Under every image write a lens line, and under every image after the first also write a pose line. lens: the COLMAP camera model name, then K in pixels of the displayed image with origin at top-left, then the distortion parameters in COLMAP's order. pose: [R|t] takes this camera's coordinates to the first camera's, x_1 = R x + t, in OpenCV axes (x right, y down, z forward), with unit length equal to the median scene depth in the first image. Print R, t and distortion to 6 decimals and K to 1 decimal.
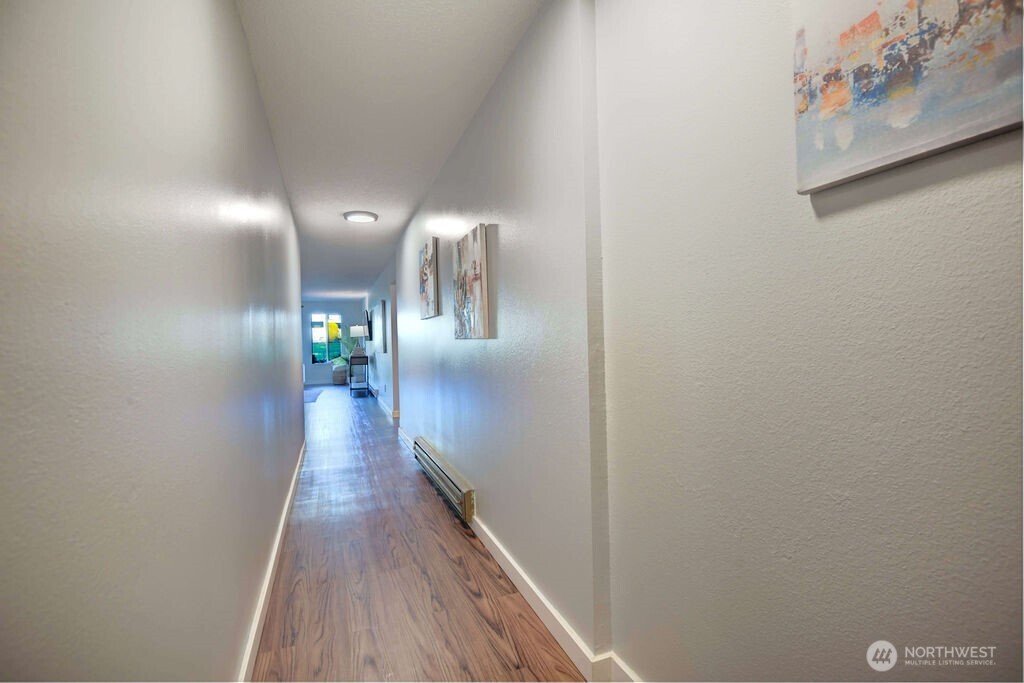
lens RADIAL K [[468.5, 0, 519.1], [0, 468.5, 340.9], [0, 0, 1]] dist [-0.011966, -0.004557]
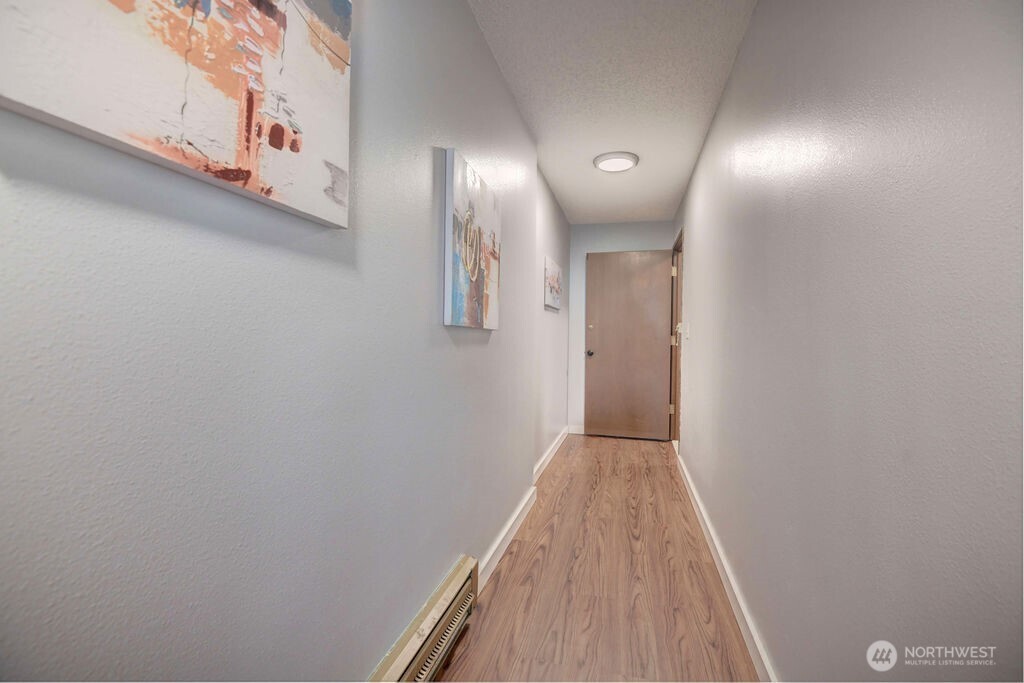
lens RADIAL K [[468.5, 0, 517.5], [0, 468.5, 341.6], [0, 0, 1]] dist [-0.011966, -0.004557]
pose [[-0.815261, 0.008674, 0.579029, -0.693306], [0.006747, 0.999962, -0.005481, 0.025398], [-0.579055, -0.000562, -0.815288, 1.905531]]
